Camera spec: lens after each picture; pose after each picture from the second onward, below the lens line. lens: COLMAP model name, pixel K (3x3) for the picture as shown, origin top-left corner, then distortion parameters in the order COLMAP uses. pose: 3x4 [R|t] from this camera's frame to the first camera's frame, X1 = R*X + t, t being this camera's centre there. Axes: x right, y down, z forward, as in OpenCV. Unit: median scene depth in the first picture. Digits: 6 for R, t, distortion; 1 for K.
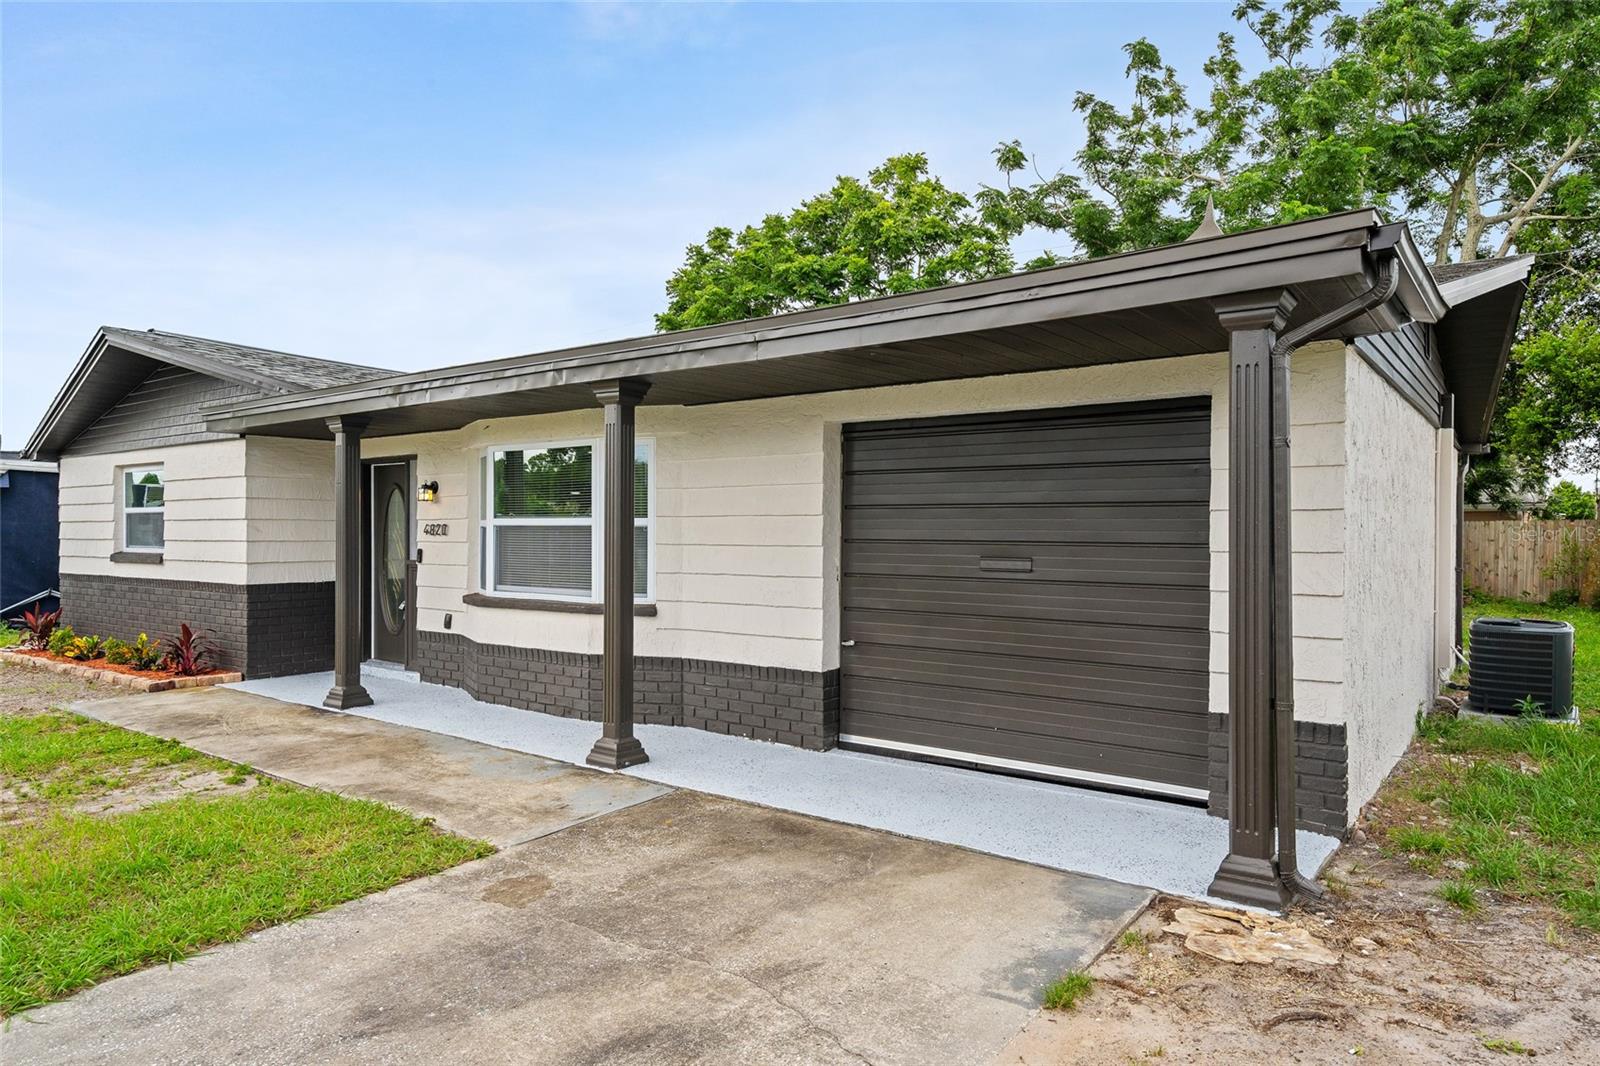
lens RADIAL K [[985.8, 0, 805.5], [0, 985.8, 532.1], [0, 0, 1]] dist [0.005560, 0.000943]
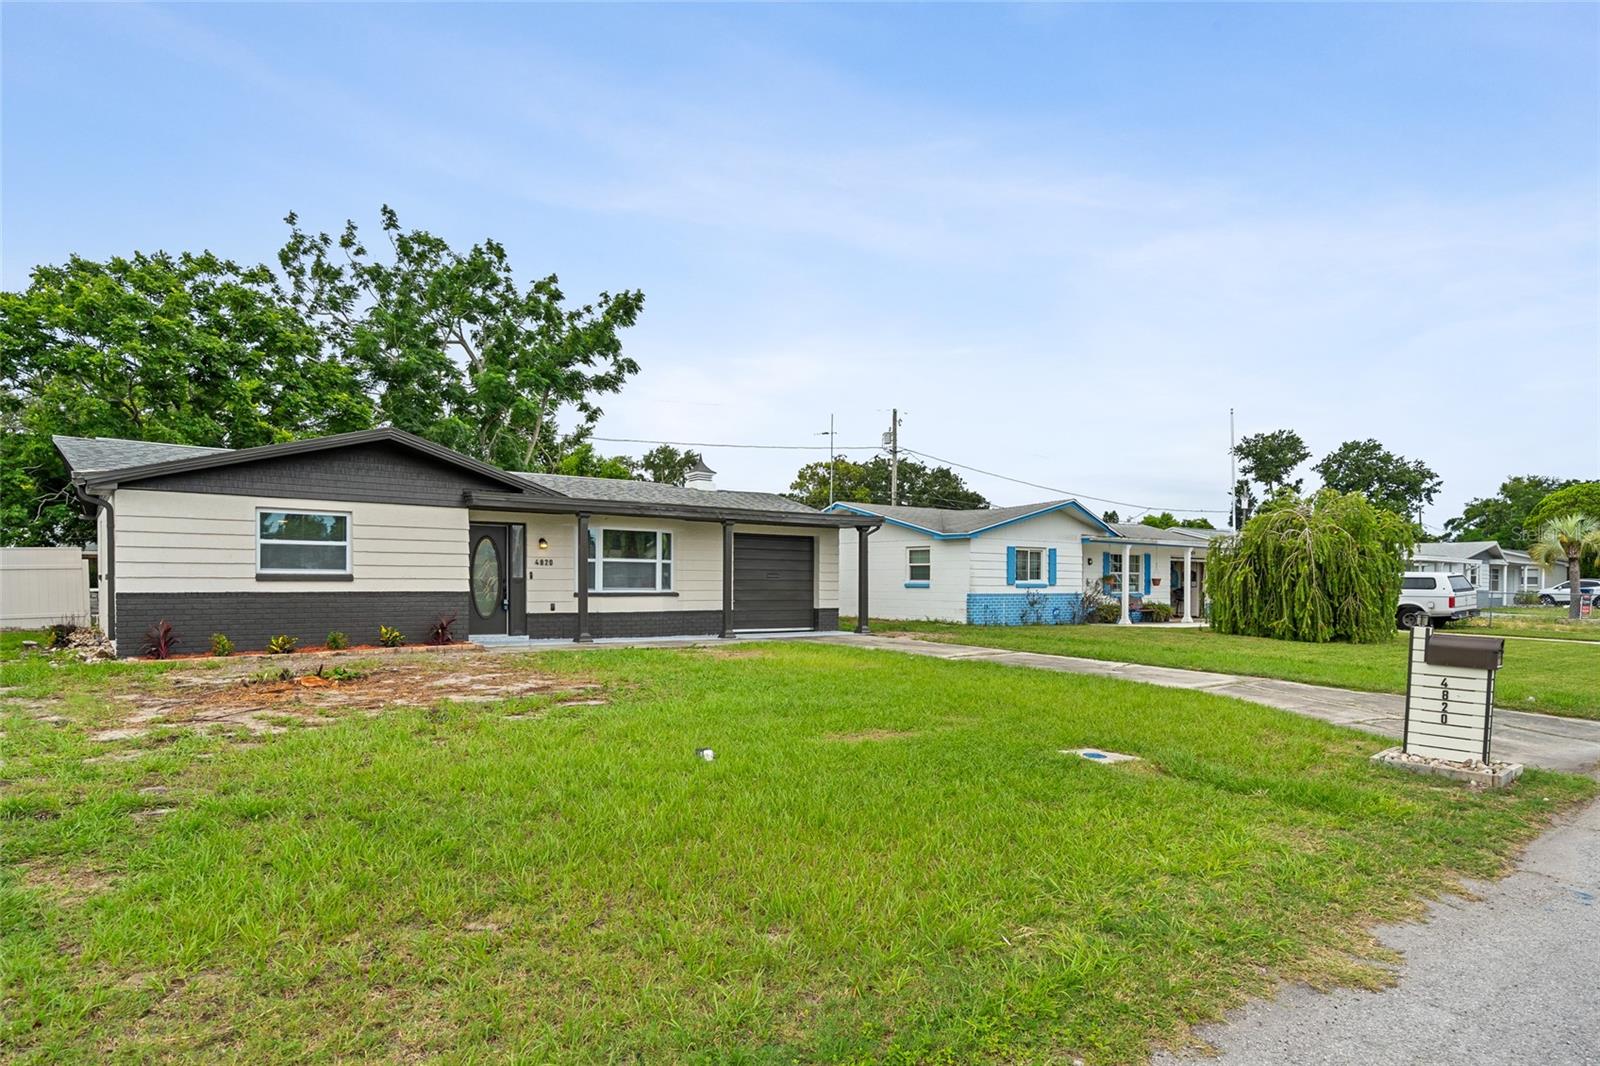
lens RADIAL K [[971.5, 0, 797.8], [0, 971.5, 585.9], [0, 0, 1]] dist [0.002595, 0.000367]
pose [[0.248726, -0.004971, 0.968561, -2.144802], [-0.006407, 0.999957, 0.006778, 0.028600], [-0.968553, -0.007891, 0.248683, 0.001607]]
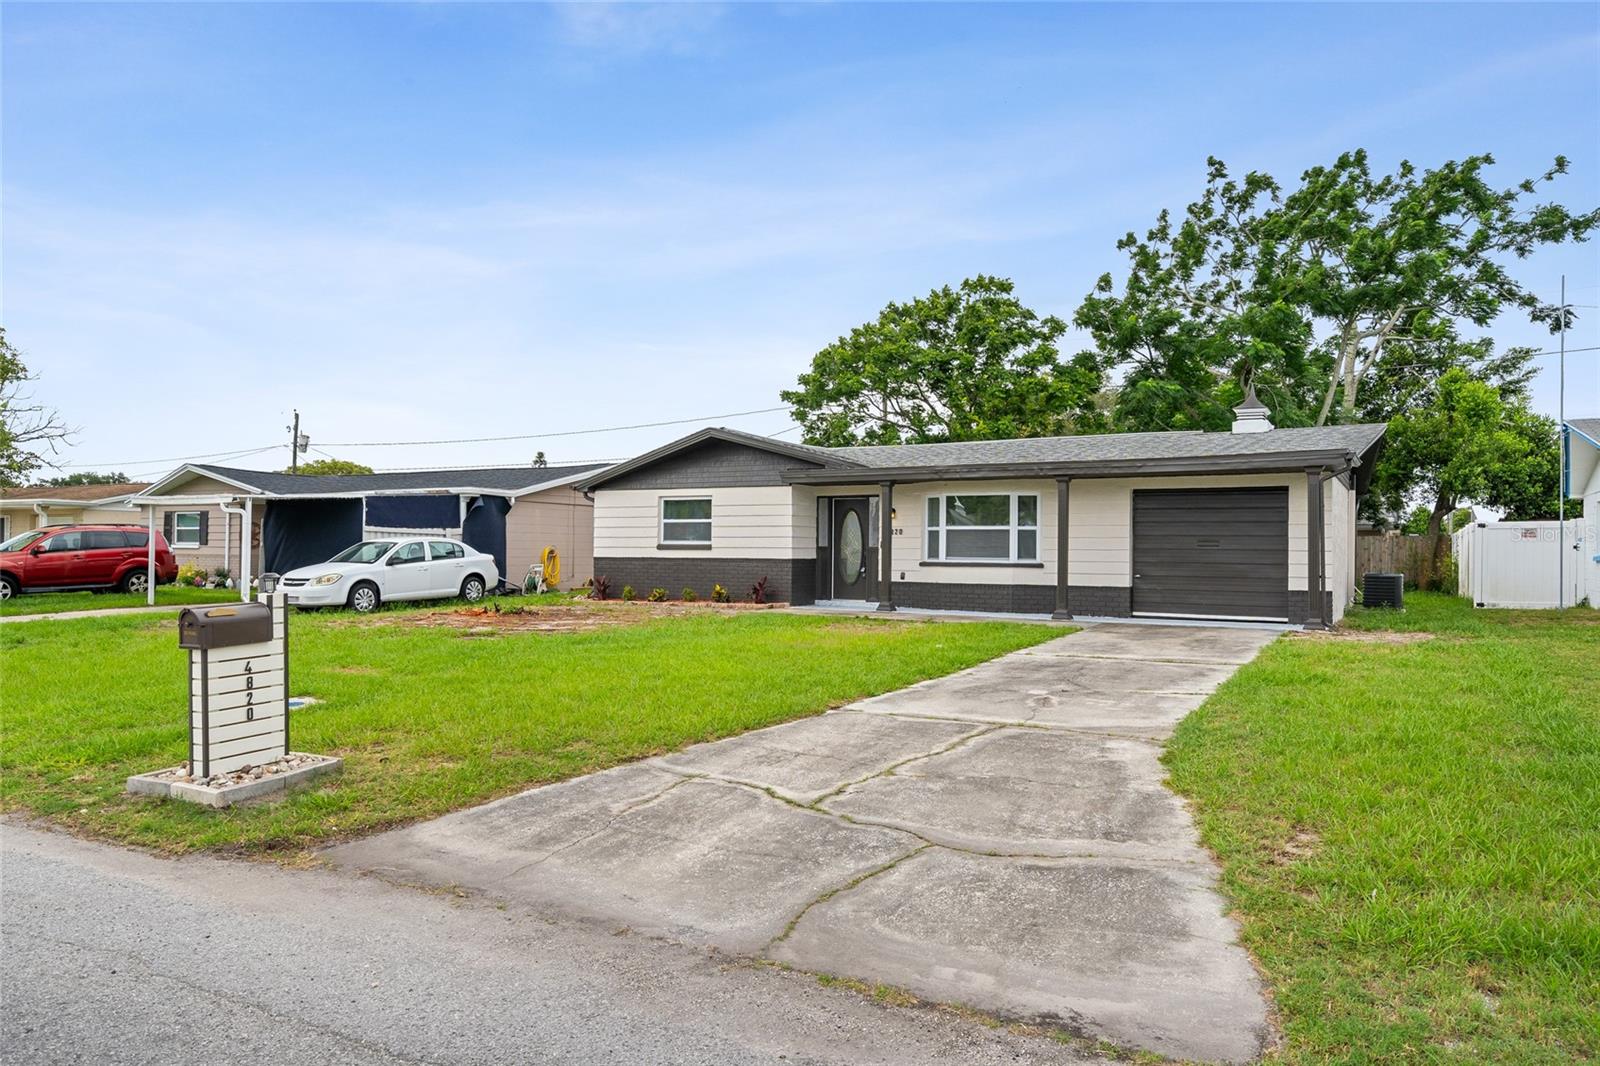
lens RADIAL K [[1043.7, 0, 794.1], [0, 1043.7, 553.3], [0, 0, 1]] dist [-0.000627, -0.000463]
pose [[0.993874, 0.005895, 0.110363, -0.813256], [-0.006254, 0.999976, 0.002909, 0.037132], [-0.110343, -0.003582, 0.993887, -1.132995]]
